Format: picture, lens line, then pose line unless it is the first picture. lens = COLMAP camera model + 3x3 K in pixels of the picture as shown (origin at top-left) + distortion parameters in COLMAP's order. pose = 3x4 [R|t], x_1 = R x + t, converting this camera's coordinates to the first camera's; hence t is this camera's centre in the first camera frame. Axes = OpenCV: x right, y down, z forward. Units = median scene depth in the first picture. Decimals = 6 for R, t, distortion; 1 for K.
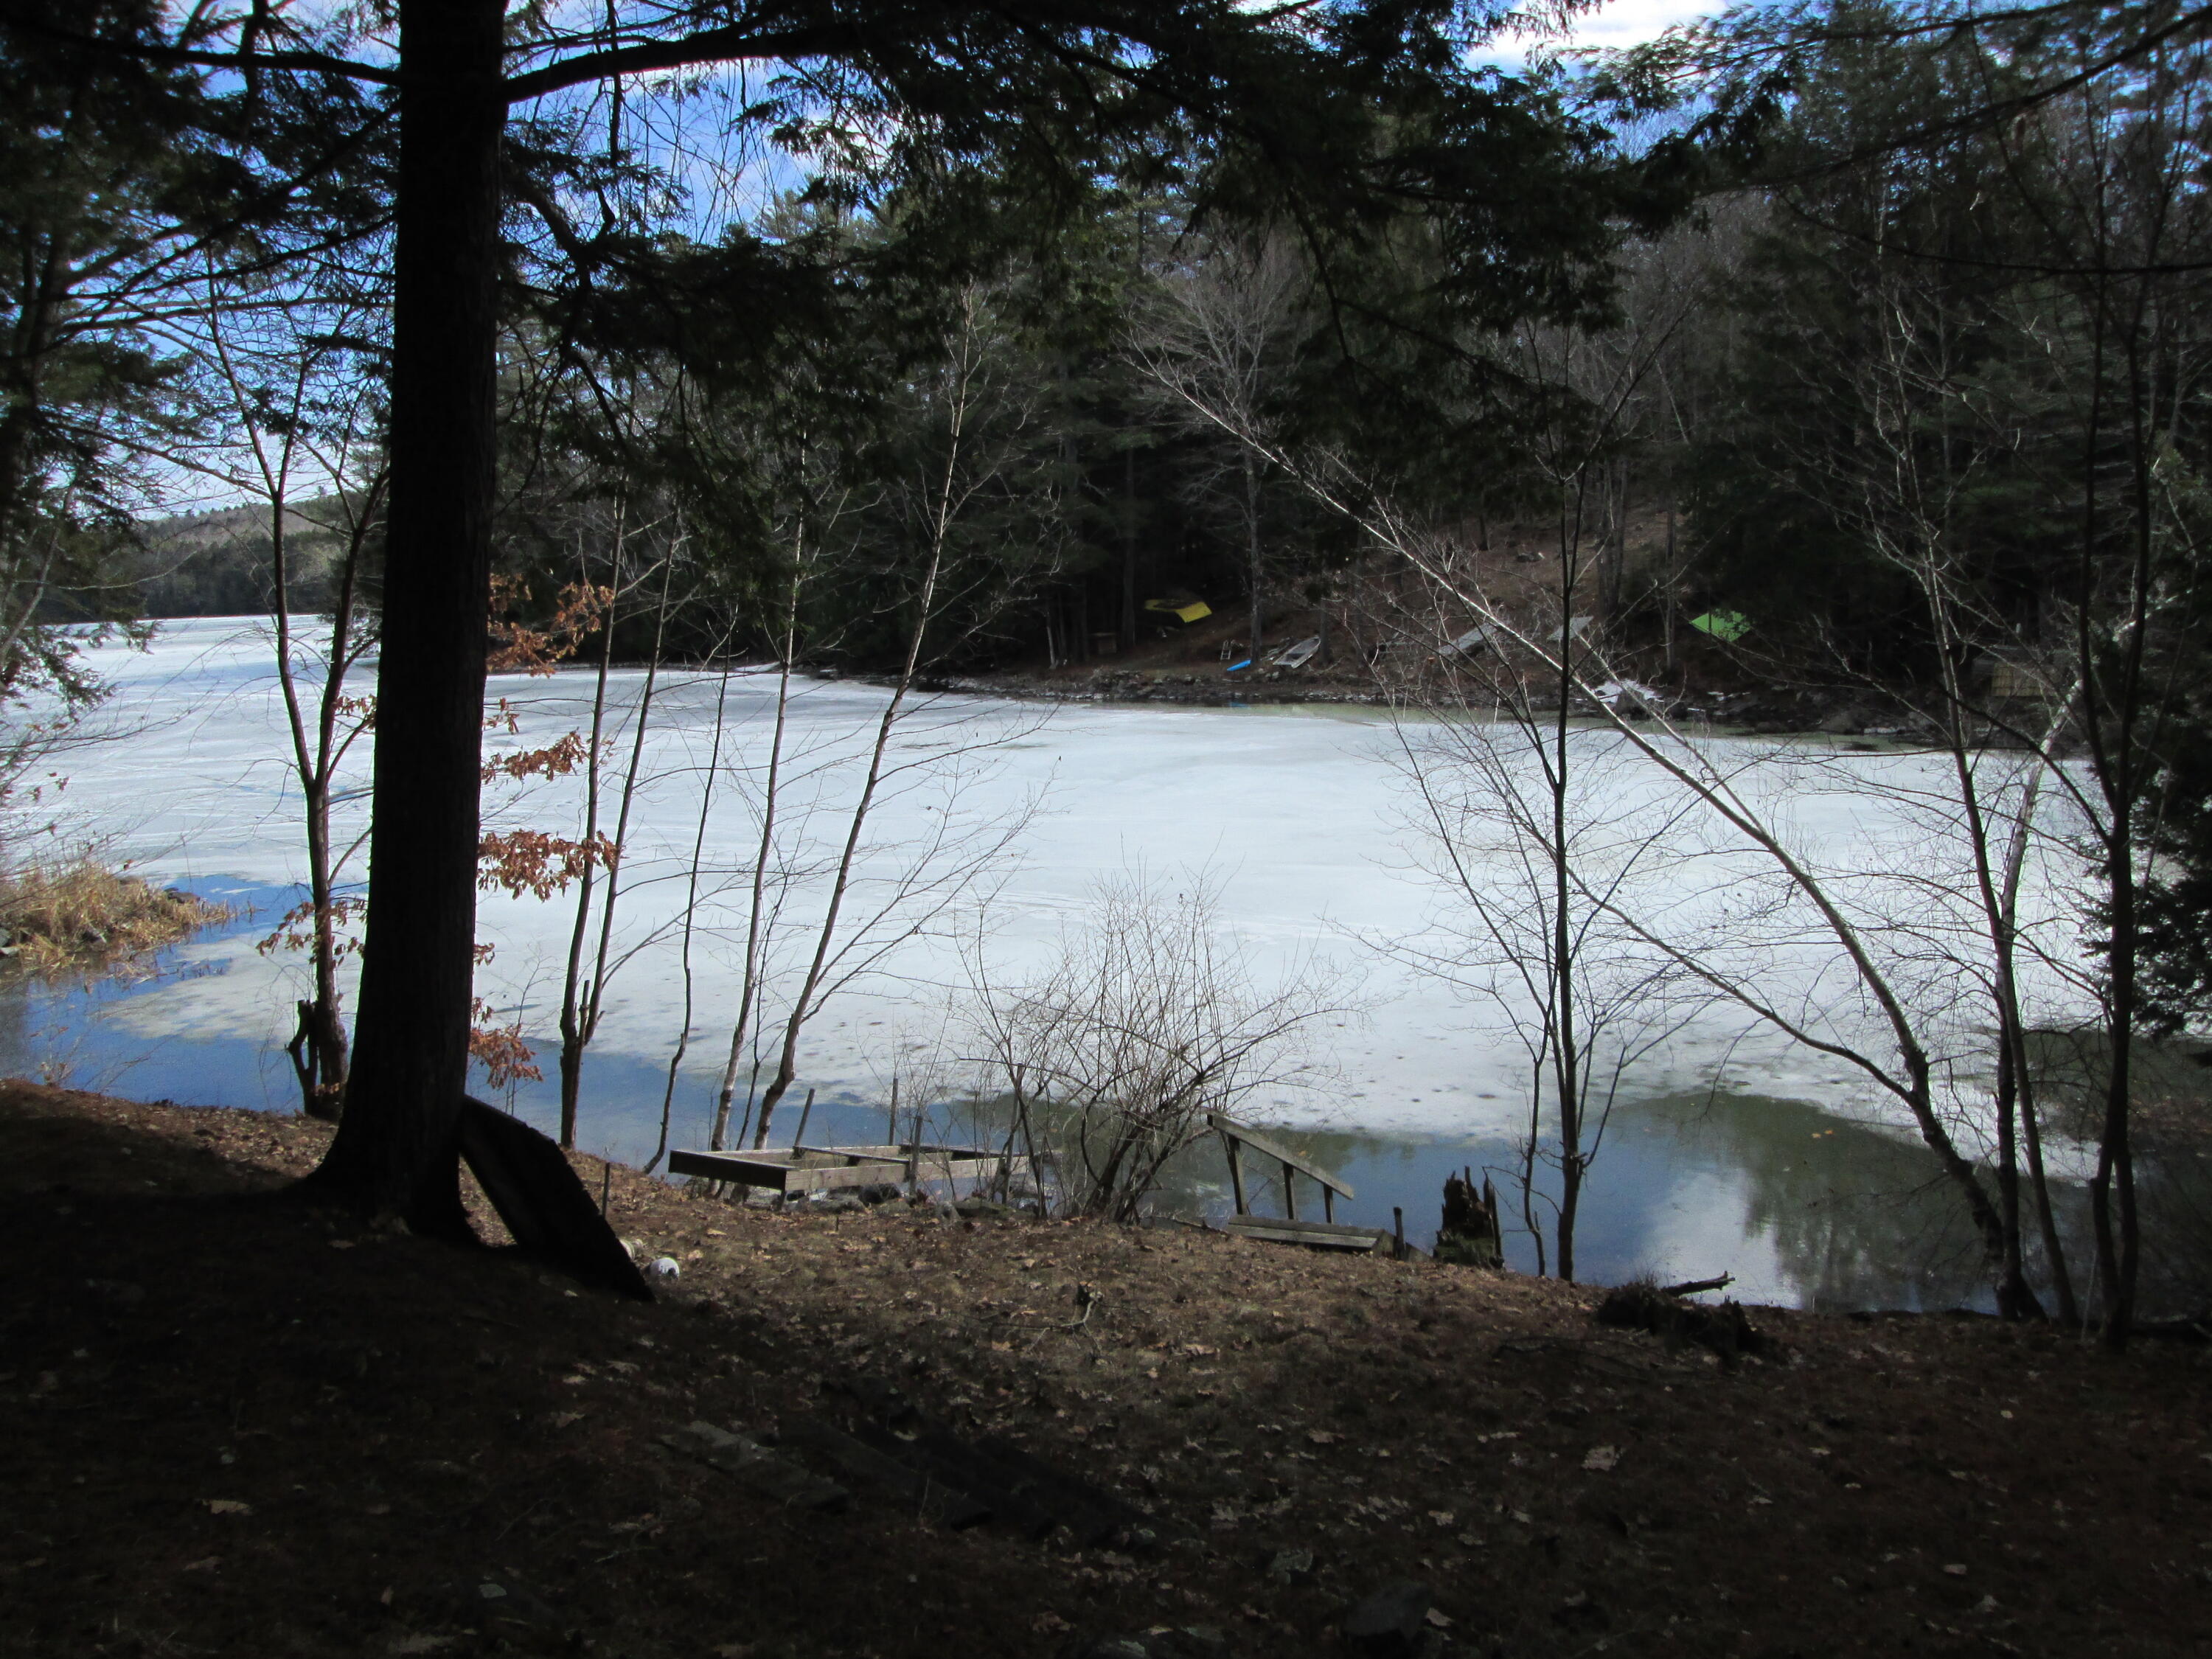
lens RADIAL K [[1835.2, 0, 1127.9], [0, 1835.2, 830.7], [0, 0, 1]] dist [-0.046685, 0.011685]
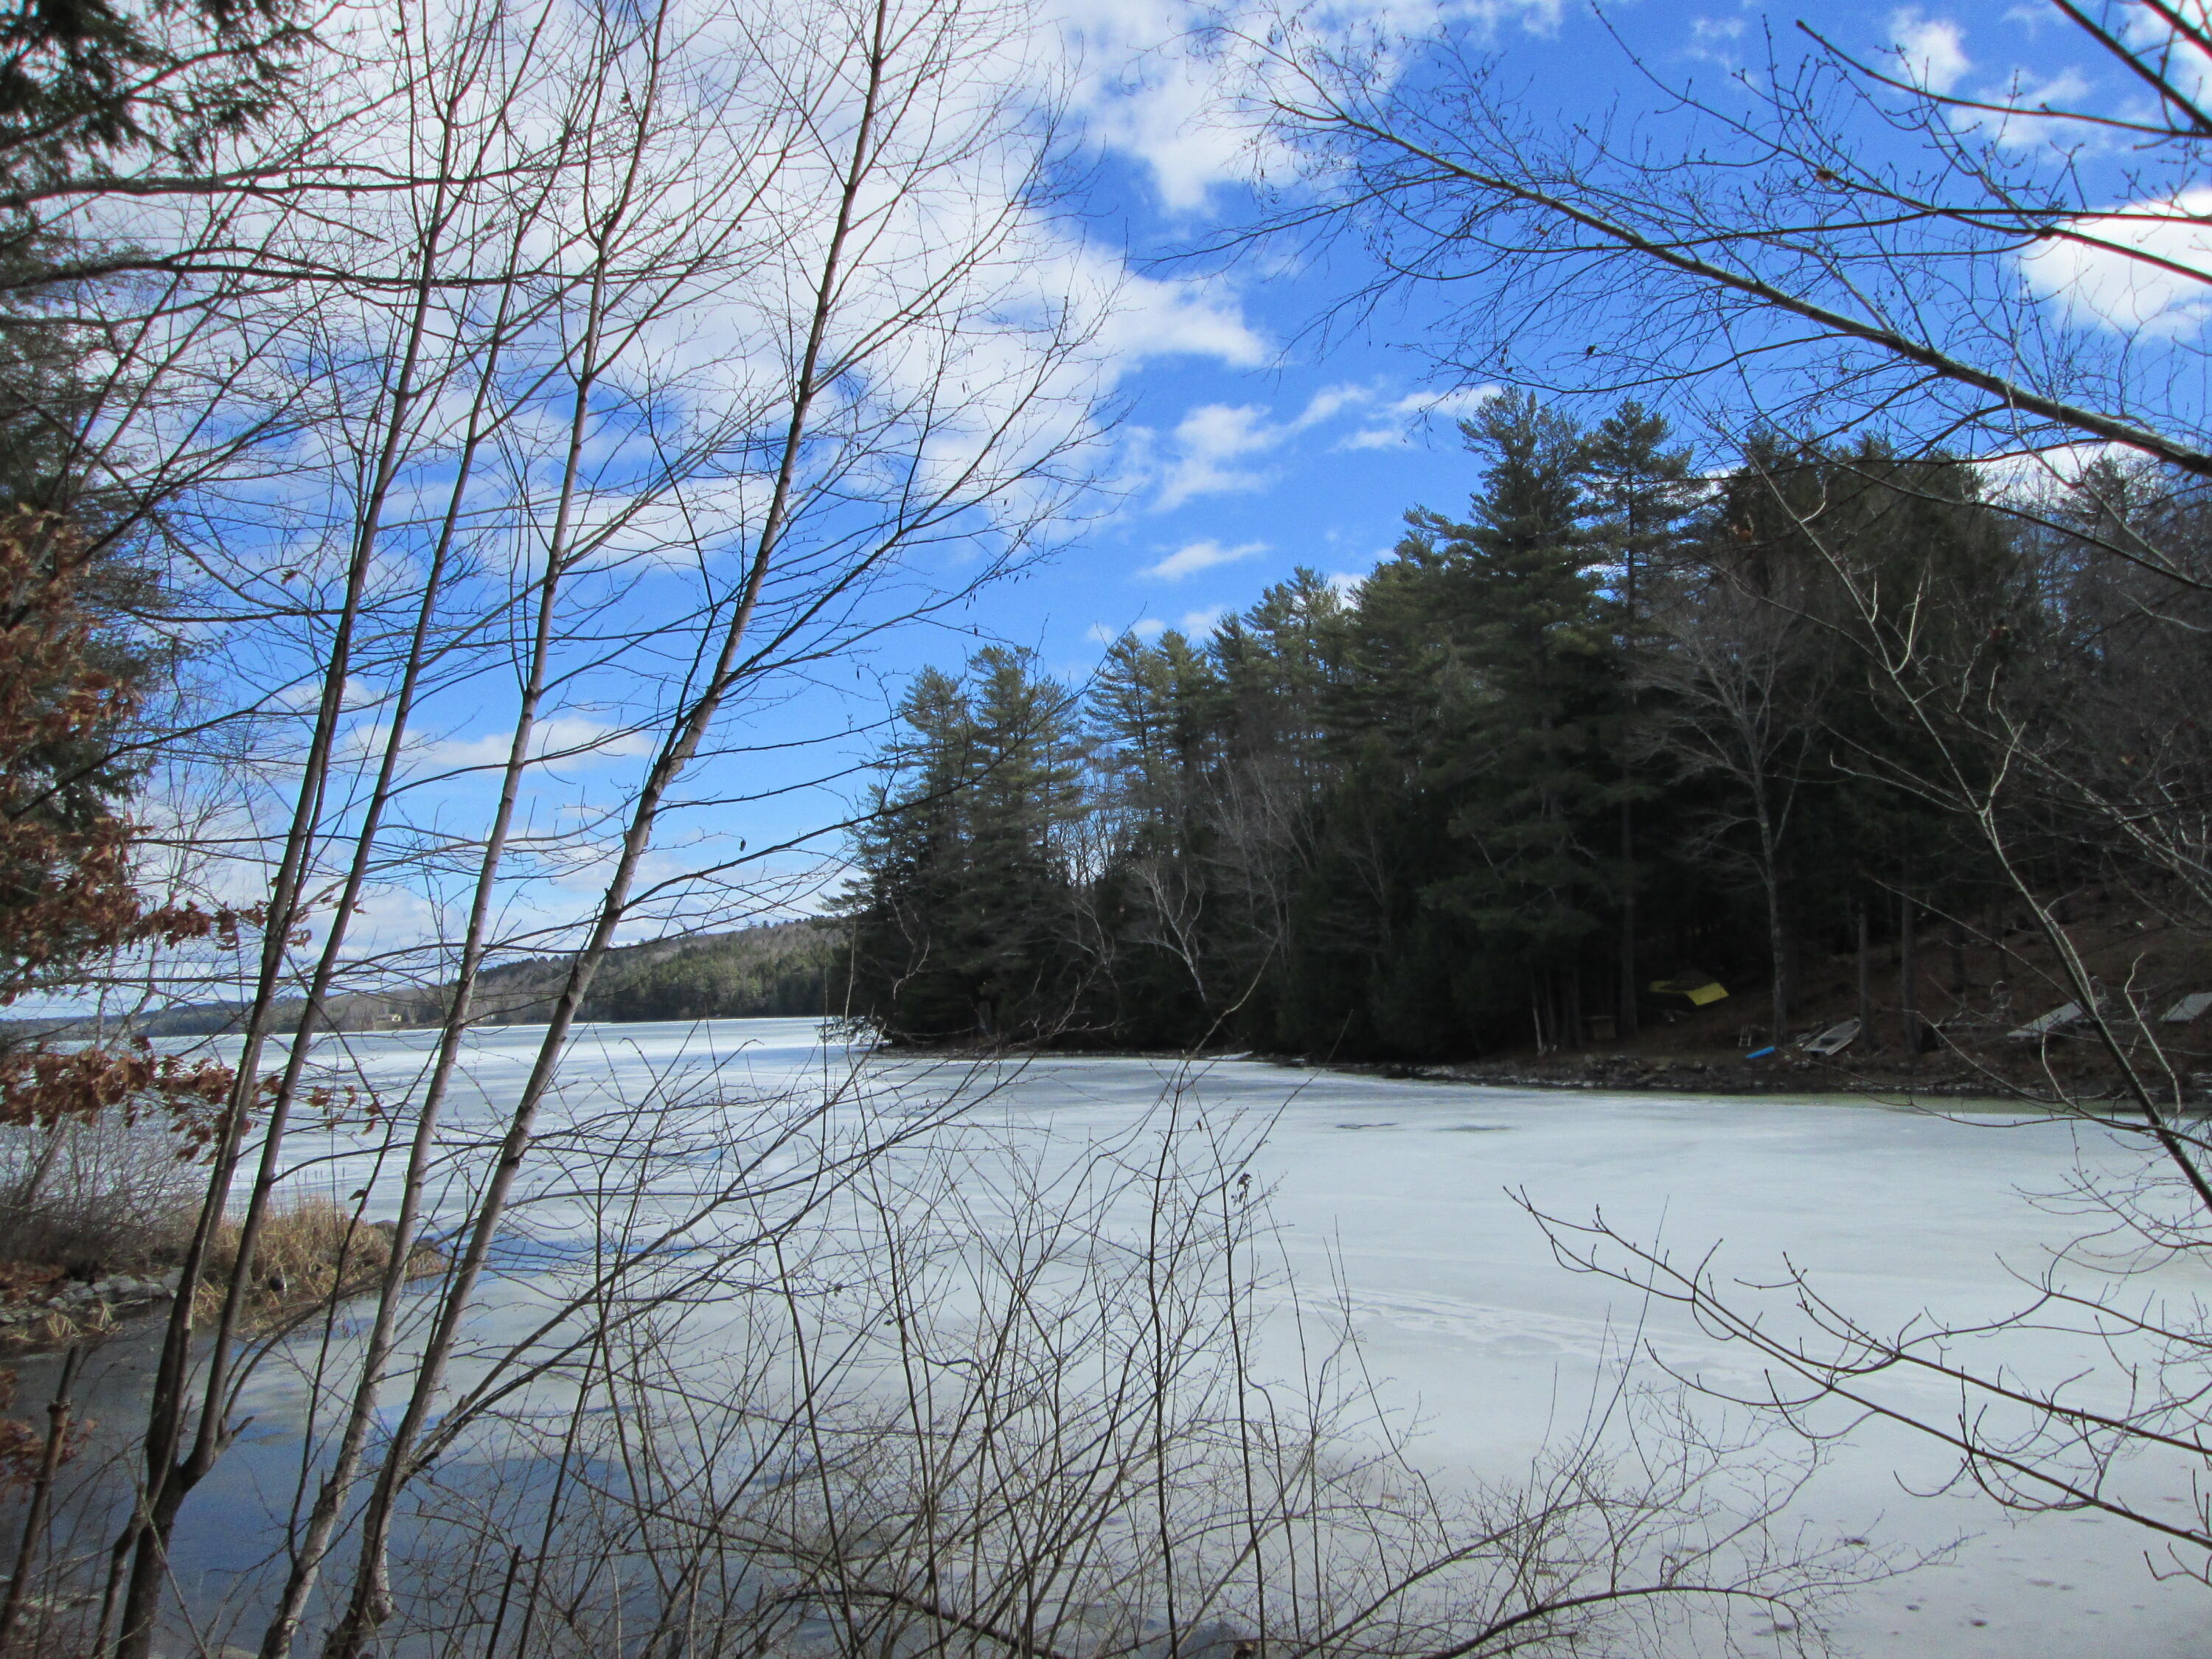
lens RADIAL K [[1835.2, 0, 1102.0], [0, 1835.2, 835.9], [0, 0, 1]] dist [-0.046685, 0.011685]
pose [[0.956754, -0.018969, -0.290280, 0.100864], [-0.045395, 0.975912, -0.213391, 0.042309], [0.287336, 0.217340, 0.932846, 0.644644]]
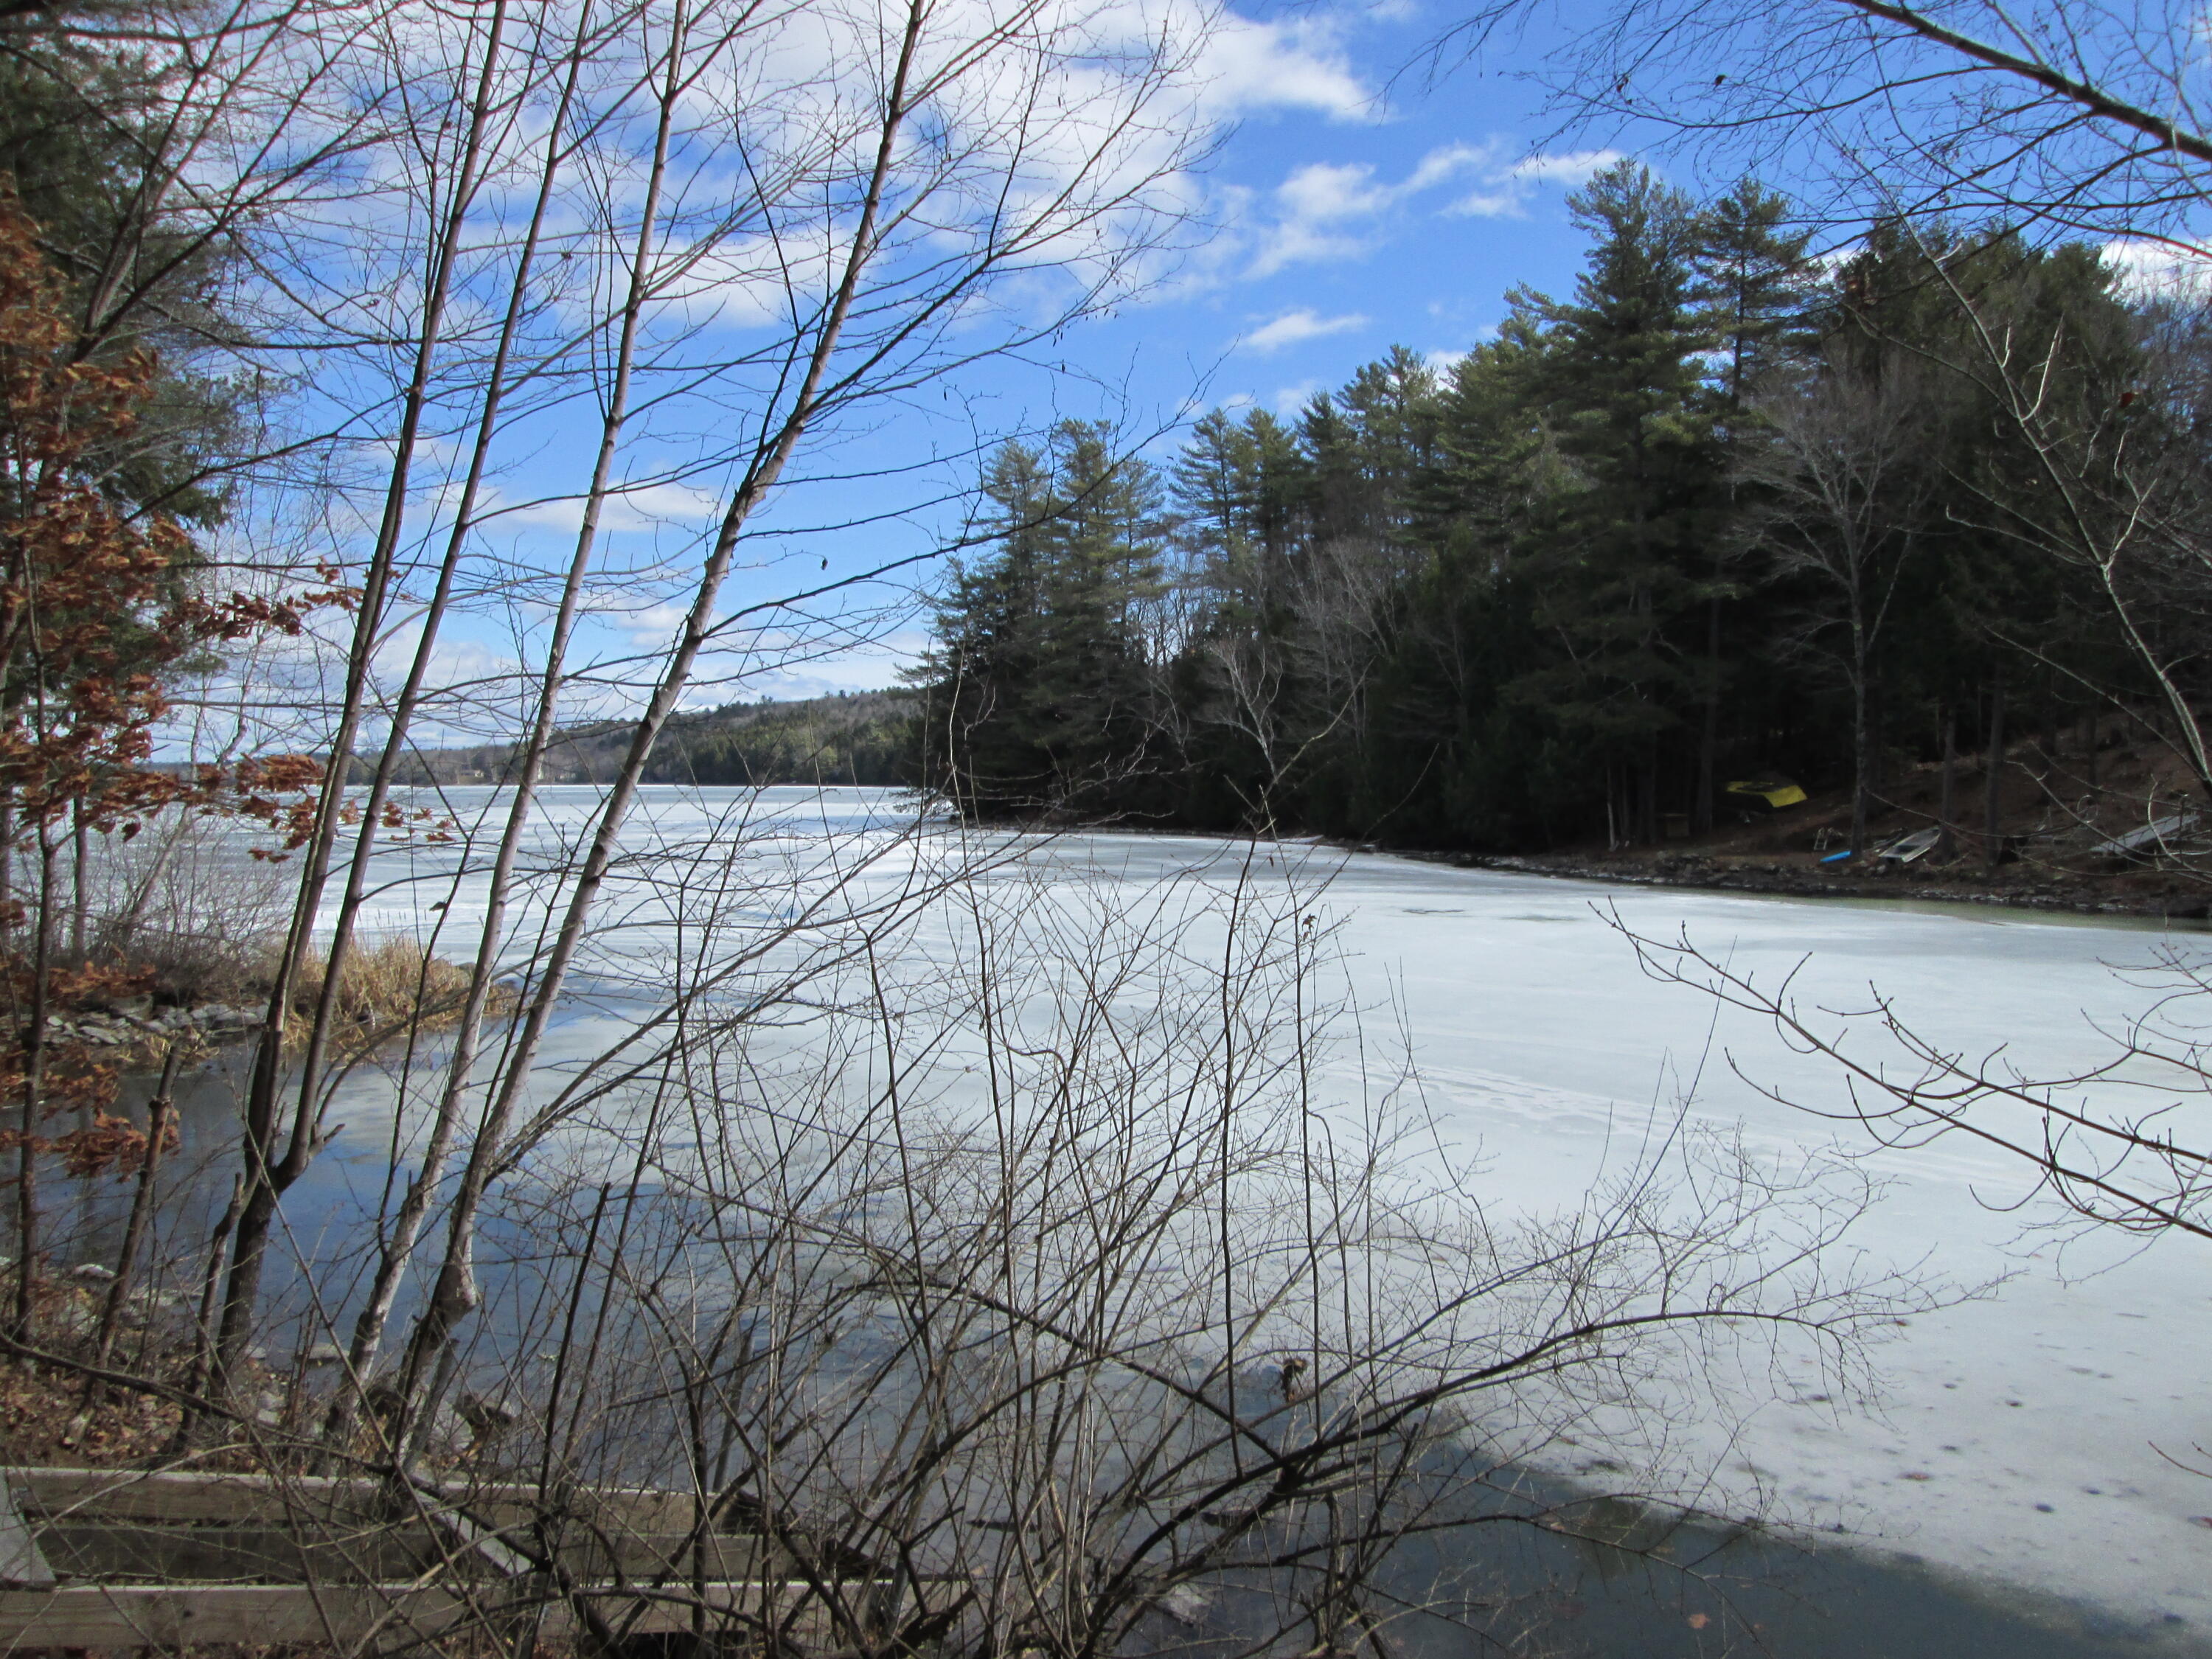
lens RADIAL K [[1835.2, 0, 1101.1], [0, 1835.2, 842.2], [0, 0, 1]] dist [-0.046685, 0.011685]
pose [[0.943519, 0.052865, -0.327073, 0.099040], [-0.086734, 0.992173, -0.089838, 0.053230], [0.319764, 0.113132, 0.940719, 0.649325]]
